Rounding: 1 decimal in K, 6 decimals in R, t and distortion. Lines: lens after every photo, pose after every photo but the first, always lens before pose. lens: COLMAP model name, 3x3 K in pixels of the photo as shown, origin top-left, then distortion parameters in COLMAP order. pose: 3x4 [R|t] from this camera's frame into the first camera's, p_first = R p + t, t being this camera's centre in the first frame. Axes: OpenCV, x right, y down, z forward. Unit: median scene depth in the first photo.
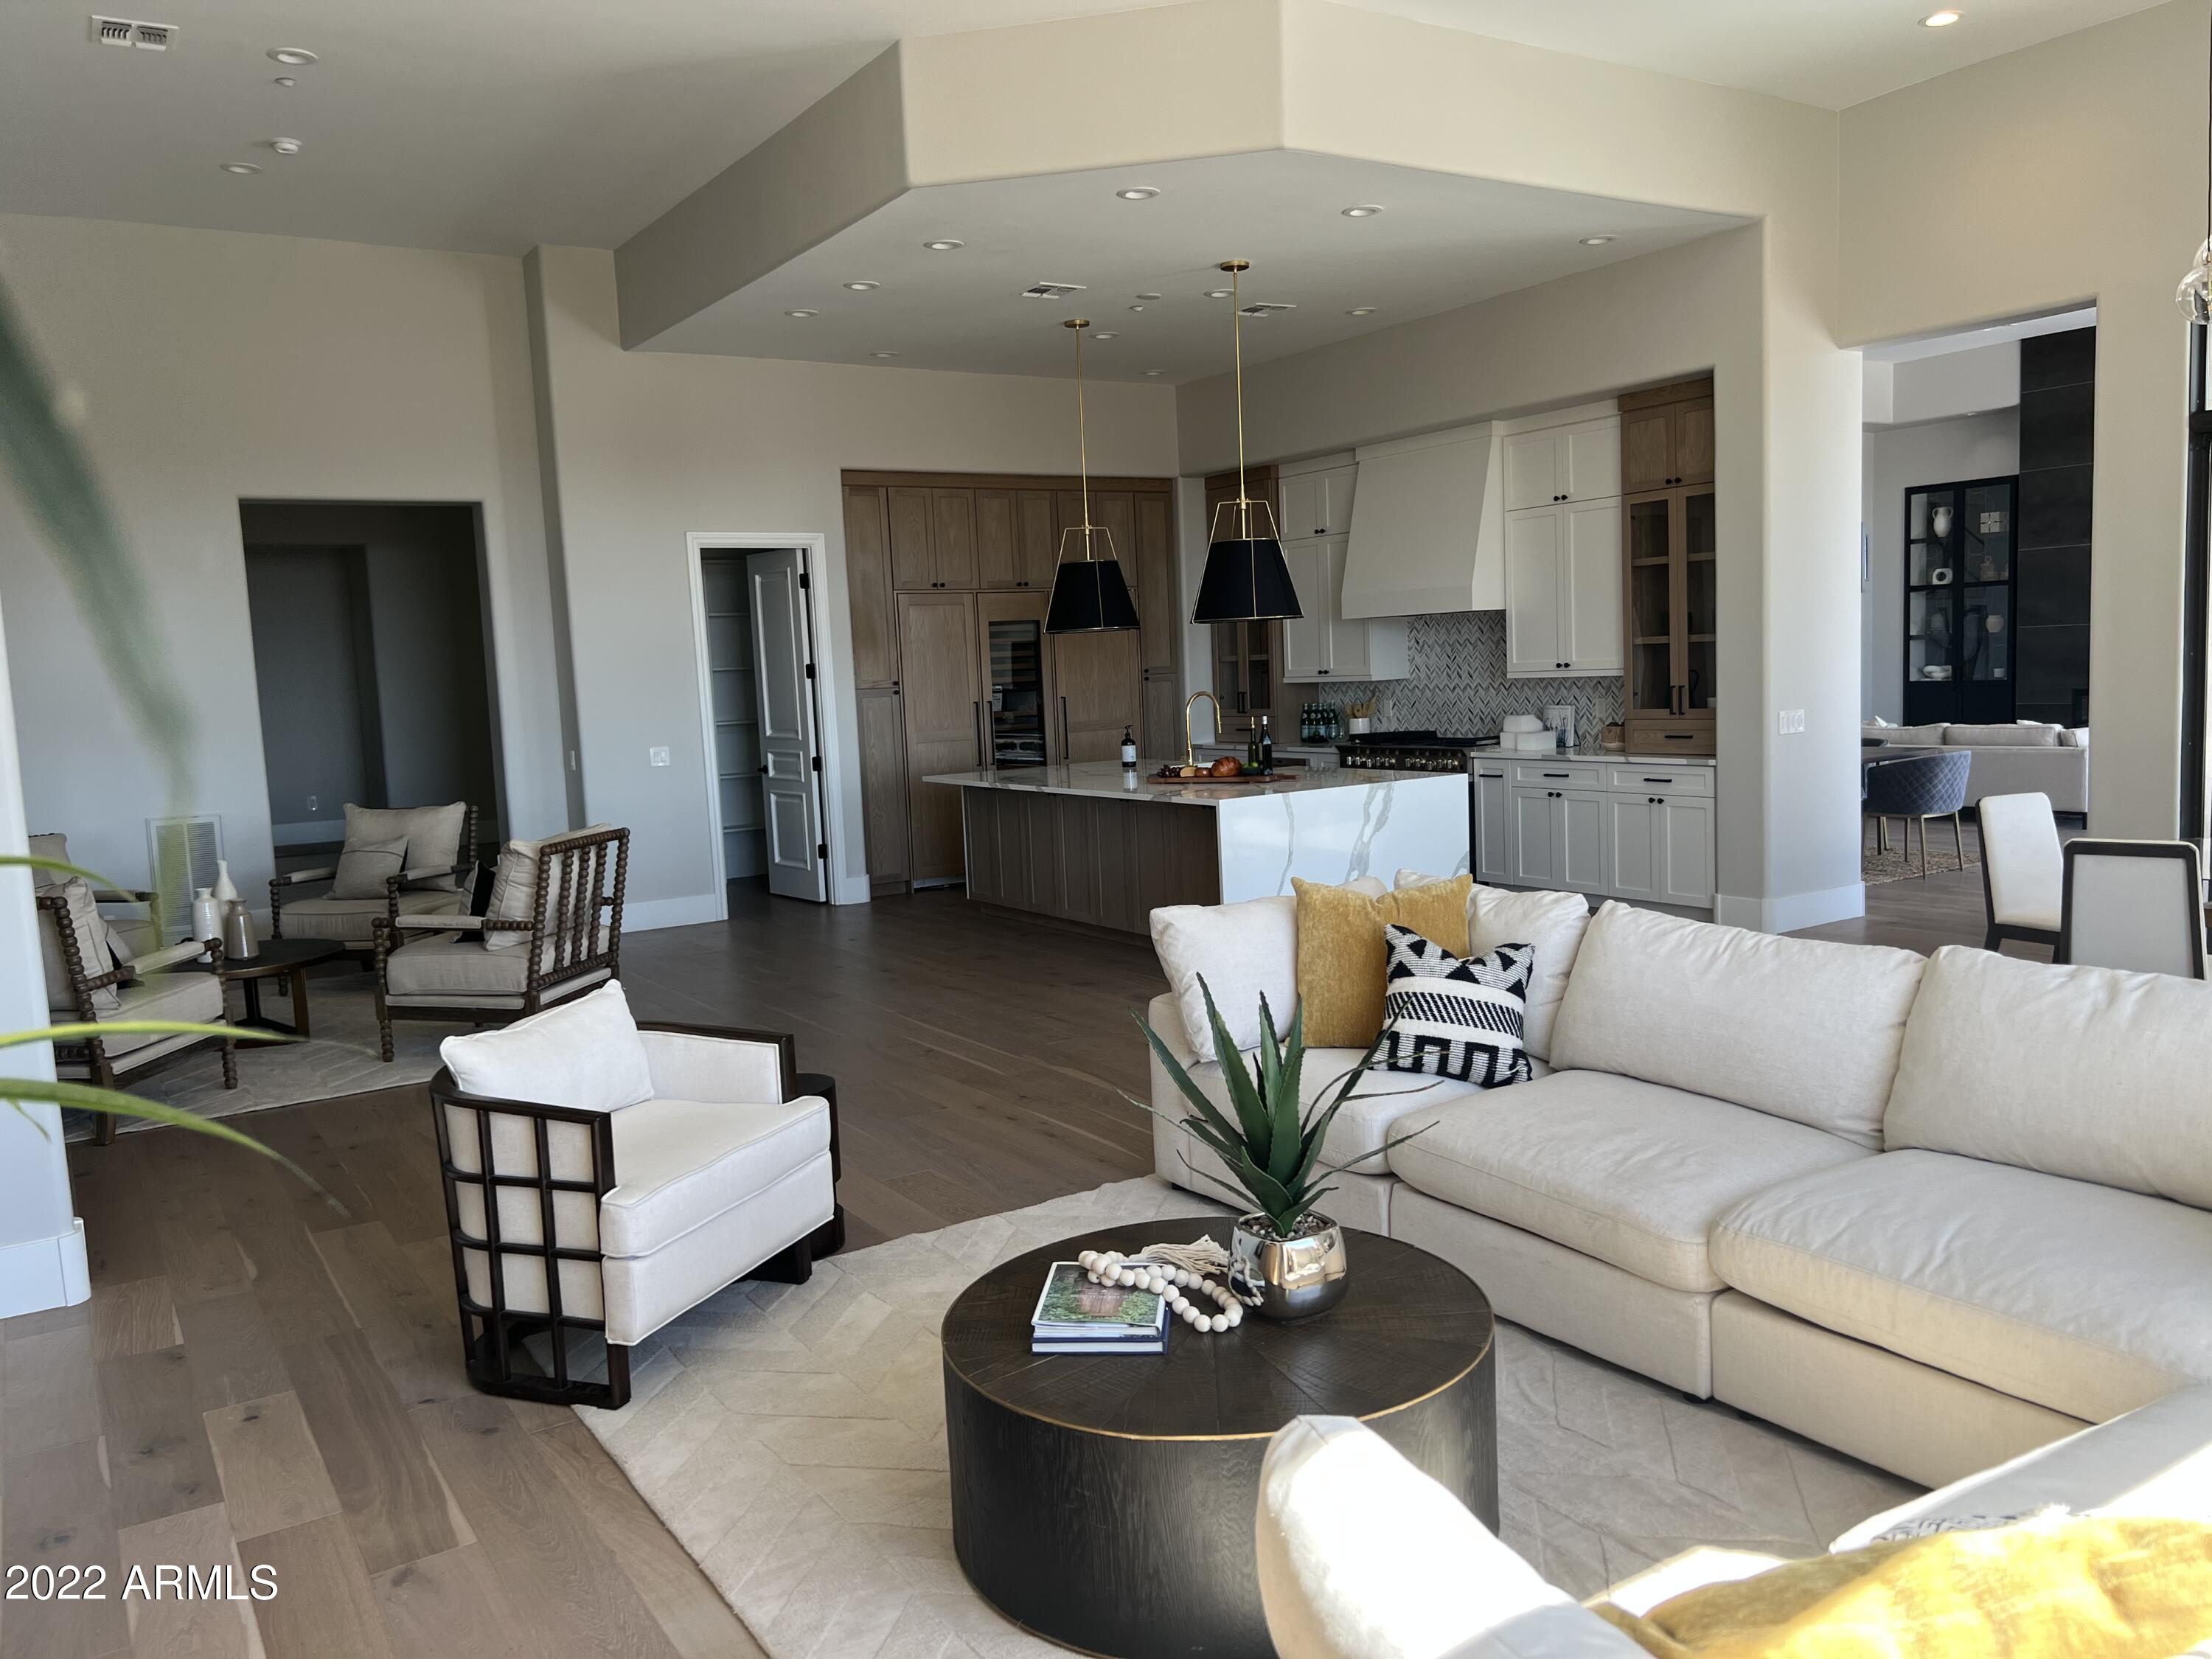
lens RADIAL K [[1645.9, 0, 1106.0], [0, 1645.9, 829.5], [0, 0, 1]] dist [0.047630, -0.003417]
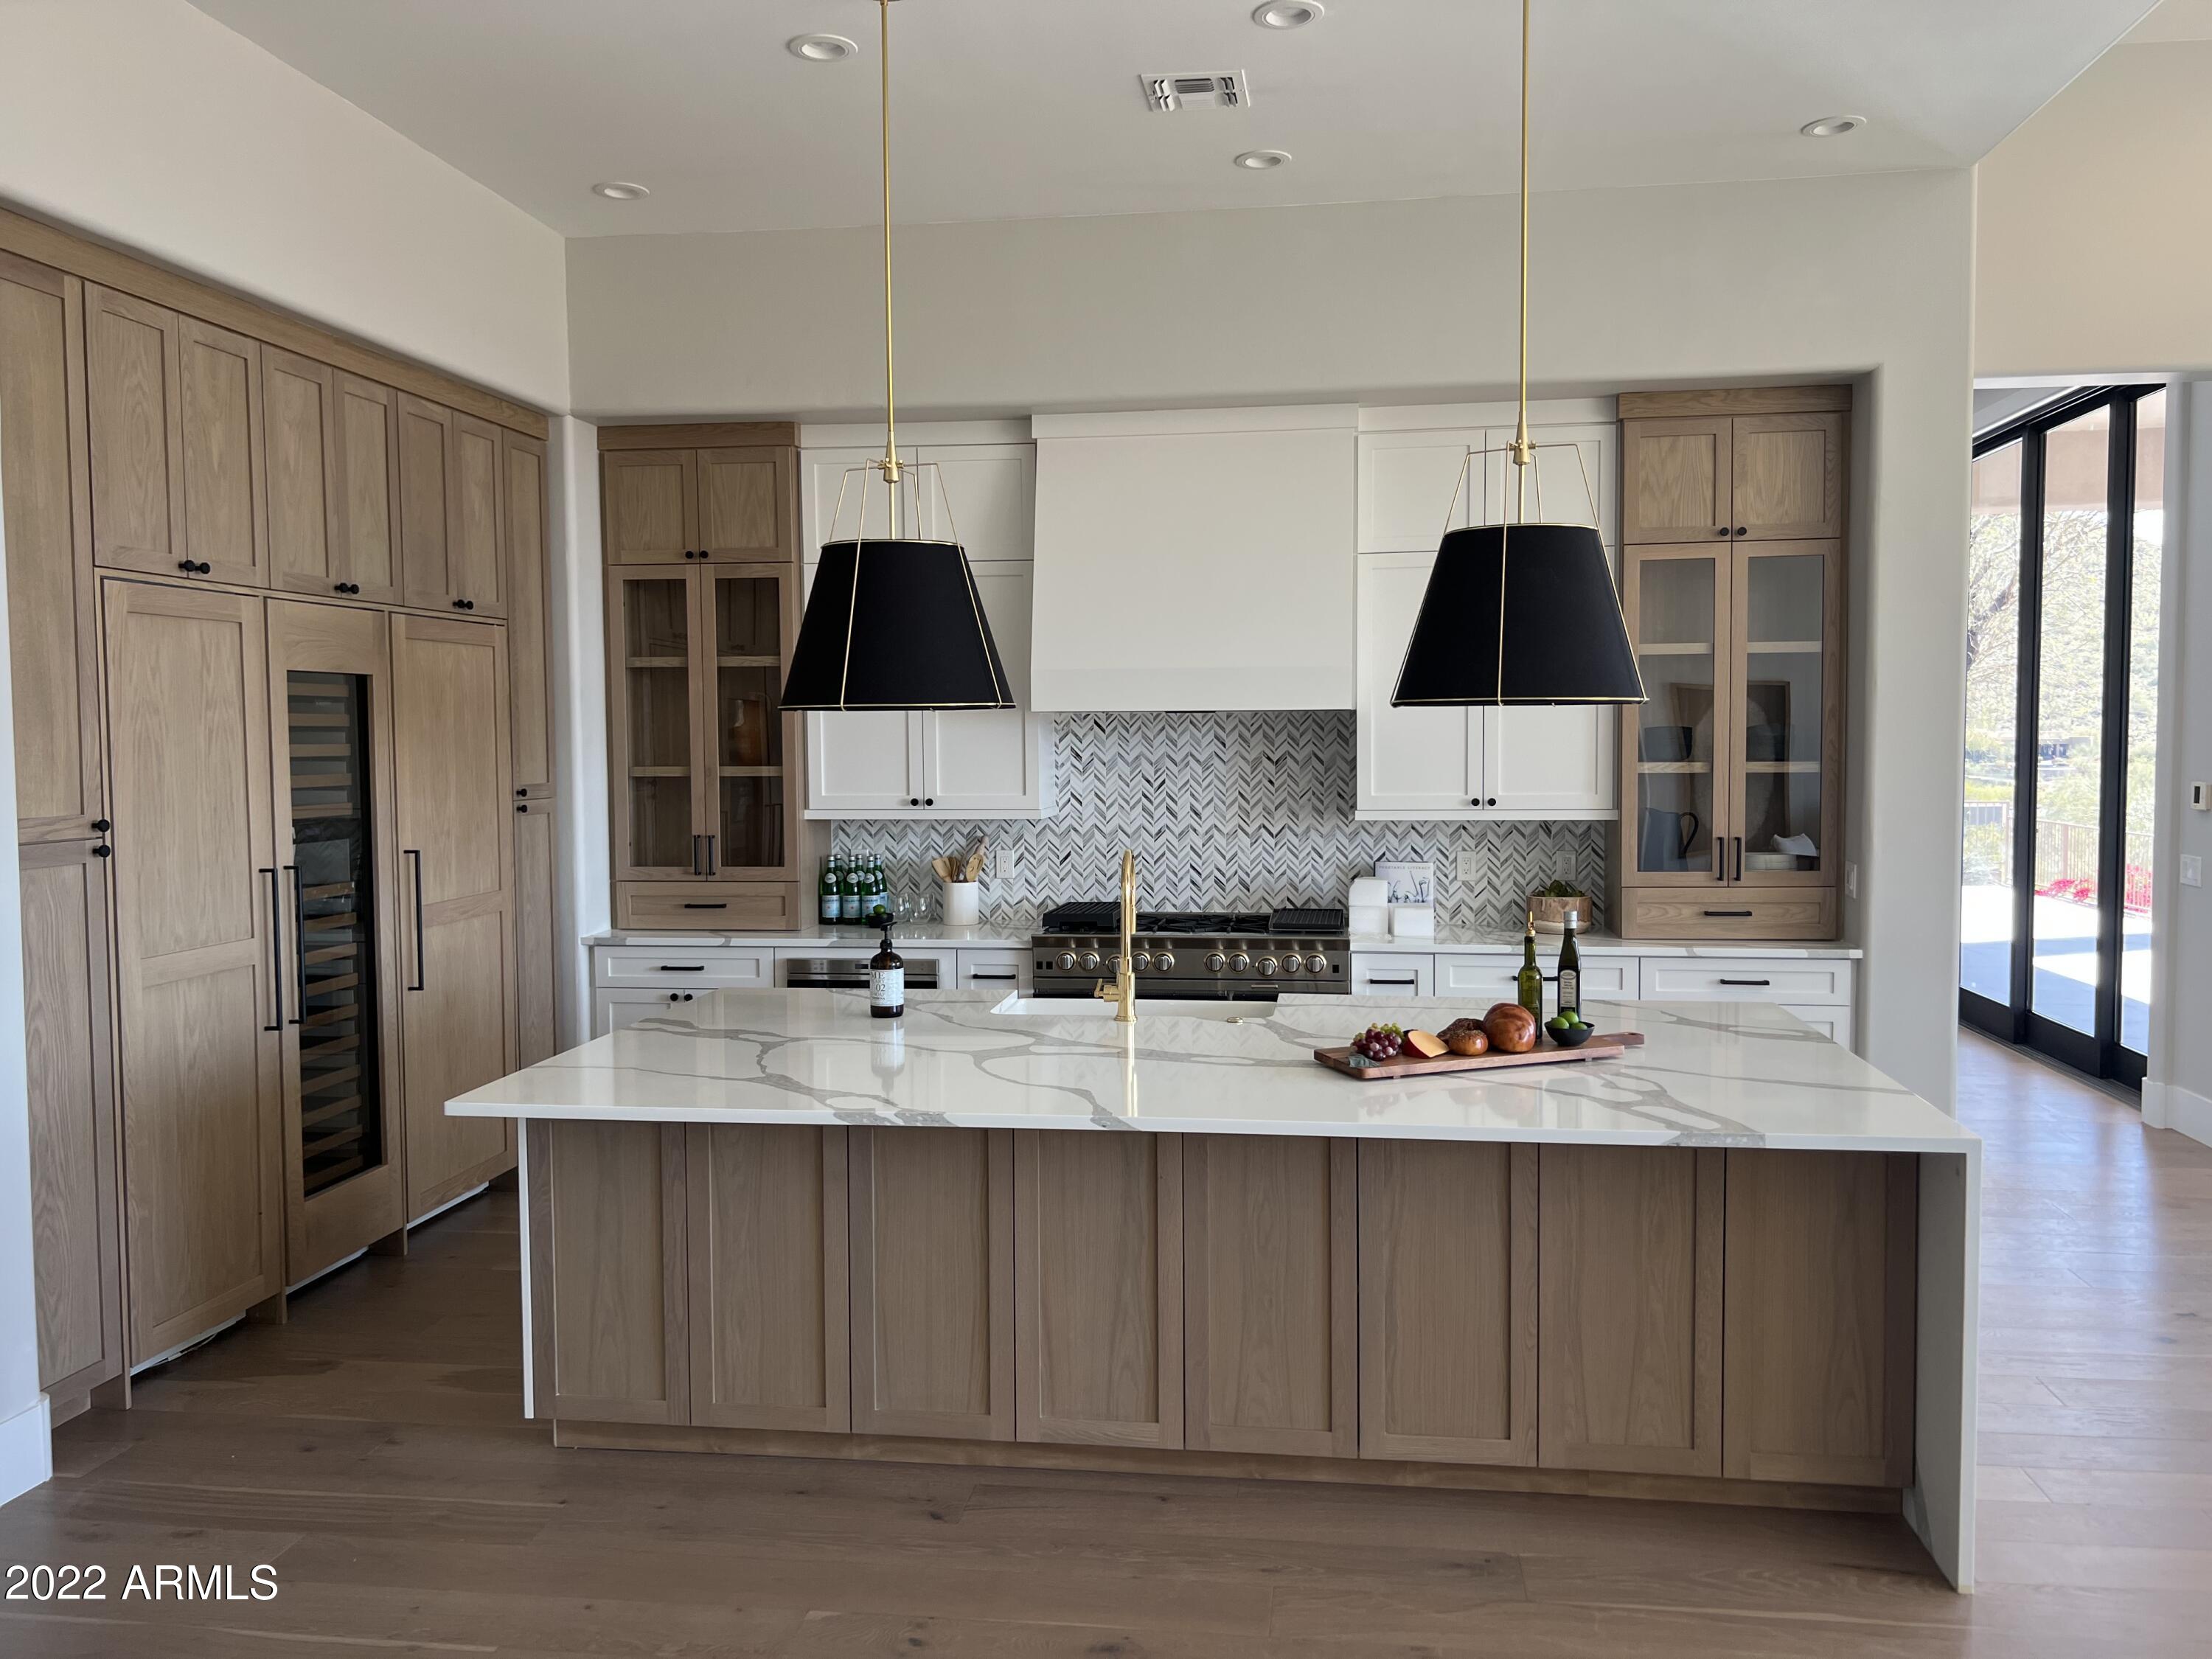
lens RADIAL K [[1645.9, 0, 1106.0], [0, 1645.9, 829.5], [0, 0, 1]] dist [0.047630, -0.003417]
pose [[0.663027, -0.003942, 0.748585, -0.252924], [0.056896, 0.997359, -0.045141, -0.059004], [-0.746430, 0.072521, 0.661500, 0.597197]]
